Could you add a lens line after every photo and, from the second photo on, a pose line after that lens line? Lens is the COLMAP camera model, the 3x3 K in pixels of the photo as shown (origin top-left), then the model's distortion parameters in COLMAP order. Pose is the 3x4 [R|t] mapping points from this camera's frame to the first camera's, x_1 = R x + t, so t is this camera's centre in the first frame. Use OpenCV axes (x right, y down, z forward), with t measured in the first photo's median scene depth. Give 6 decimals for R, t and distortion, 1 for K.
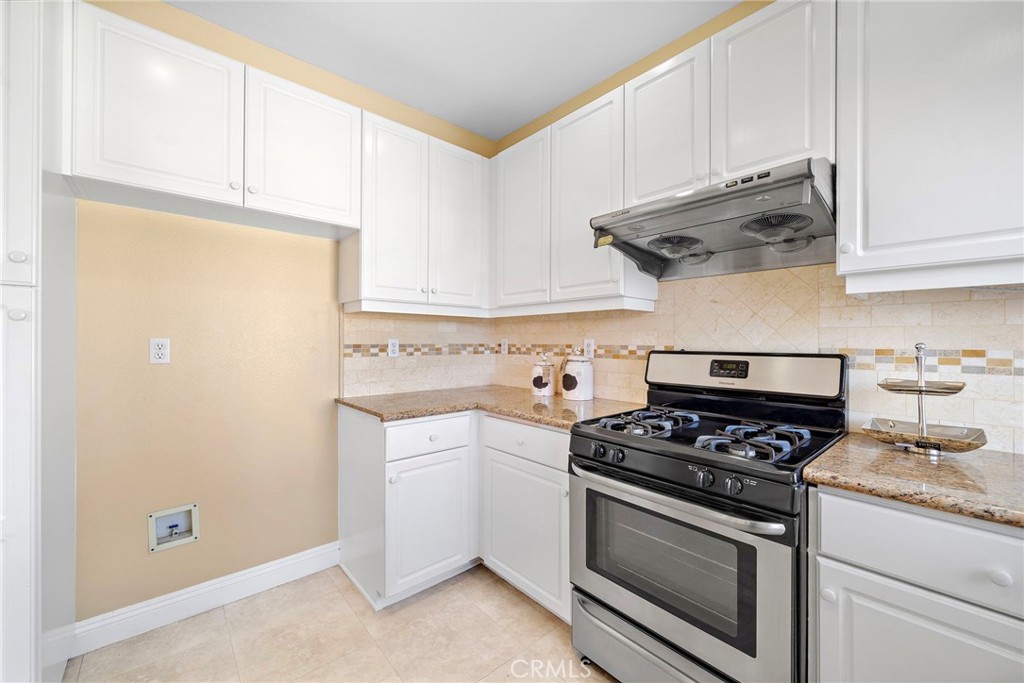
lens RADIAL K [[402.0, 0, 517.5], [0, 402.0, 341.5], [0, 0, 1]] dist [-0.002093, -0.000150]
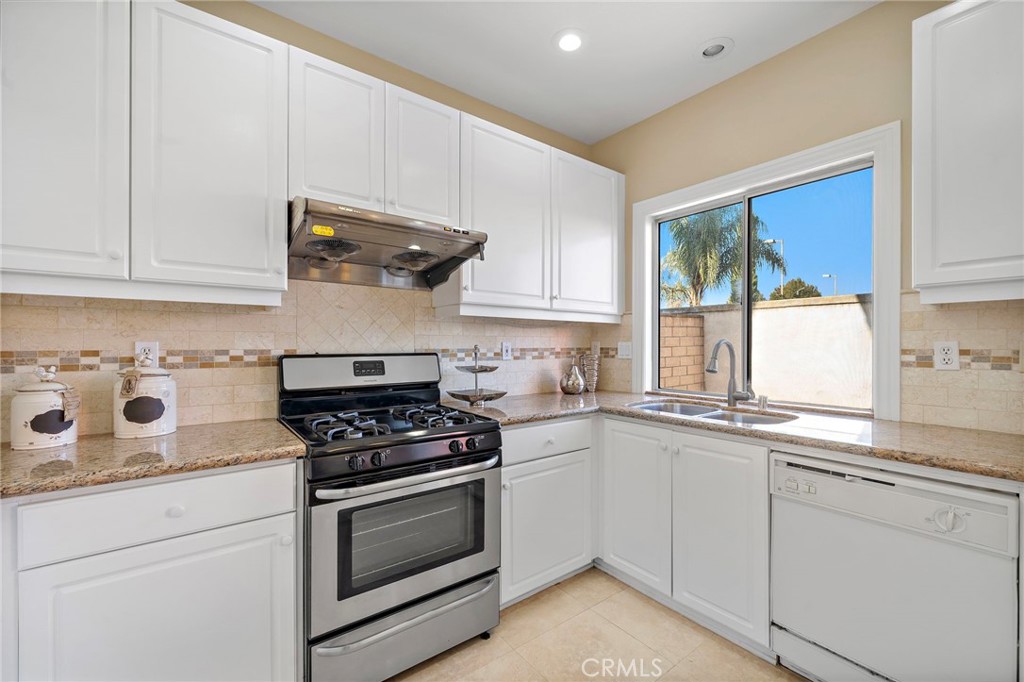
lens RADIAL K [[421.0, 0, 511.4], [0, 421.0, 347.7], [0, 0, 1]] dist [-0.001757, -0.000153]
pose [[0.075677, -0.010216, 0.997080, -0.561866], [0.001143, 0.999948, 0.010159, -0.002428], [-0.997132, 0.000370, 0.075685, 0.431199]]
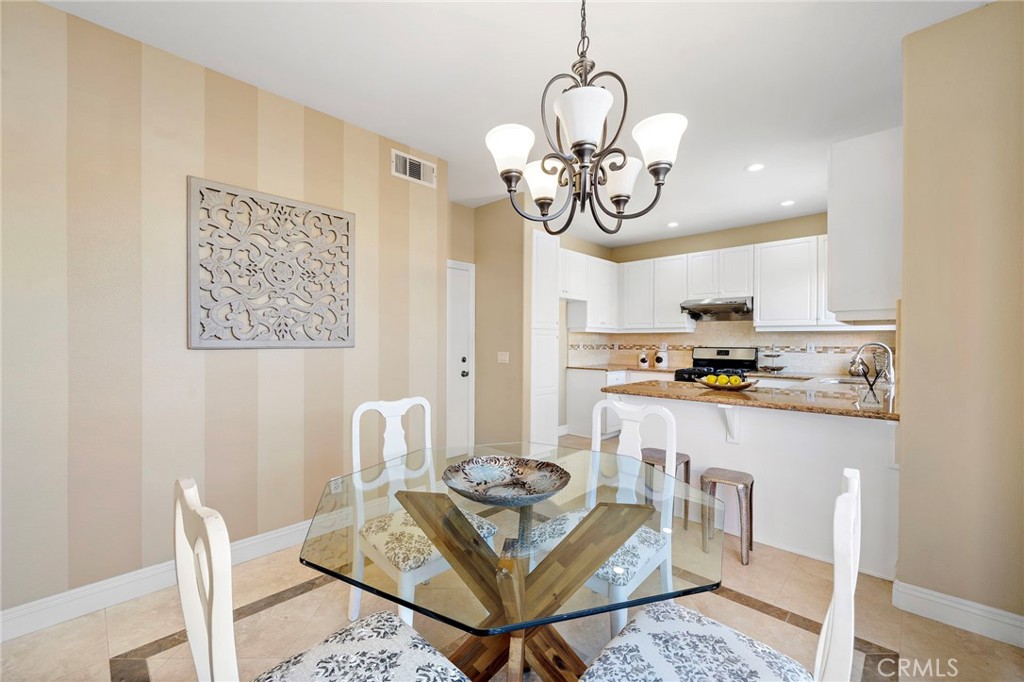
lens RADIAL K [[415.9, 0, 511.9], [0, 415.9, 343.3], [0, 0, 1]] dist [-0.000446, -0.000101]
pose [[0.997249, 0.001223, 0.074117, -1.134897], [-0.001418, 0.999996, 0.002572, -0.009119], [-0.074113, -0.002670, 0.997246, -1.765210]]
